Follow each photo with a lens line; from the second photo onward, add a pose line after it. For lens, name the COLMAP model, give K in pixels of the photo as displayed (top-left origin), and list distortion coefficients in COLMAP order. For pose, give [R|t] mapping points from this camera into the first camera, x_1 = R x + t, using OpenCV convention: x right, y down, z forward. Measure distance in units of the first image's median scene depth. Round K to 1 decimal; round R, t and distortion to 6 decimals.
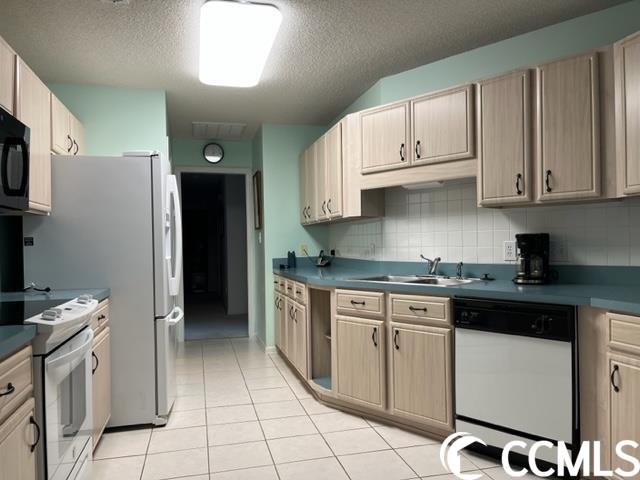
lens RADIAL K [[479.7, 0, 320.0], [0, 479.7, 240.0], [0, 0, 1]] dist [0.080806, -0.105378]
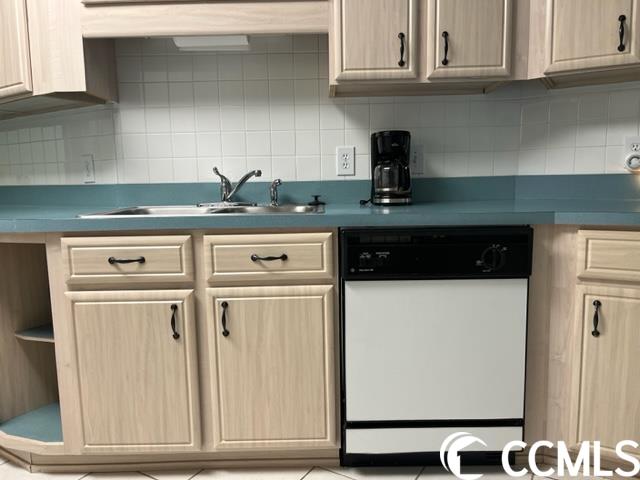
lens RADIAL K [[479.7, 0, 320.0], [0, 479.7, 240.0], [0, 0, 1]] dist [0.080806, -0.105378]
pose [[0.718904, -0.087455, 0.689586, -0.131728], [0.005213, 0.992704, 0.120462, 0.055998], [-0.695090, -0.083006, 0.714115, 0.563404]]
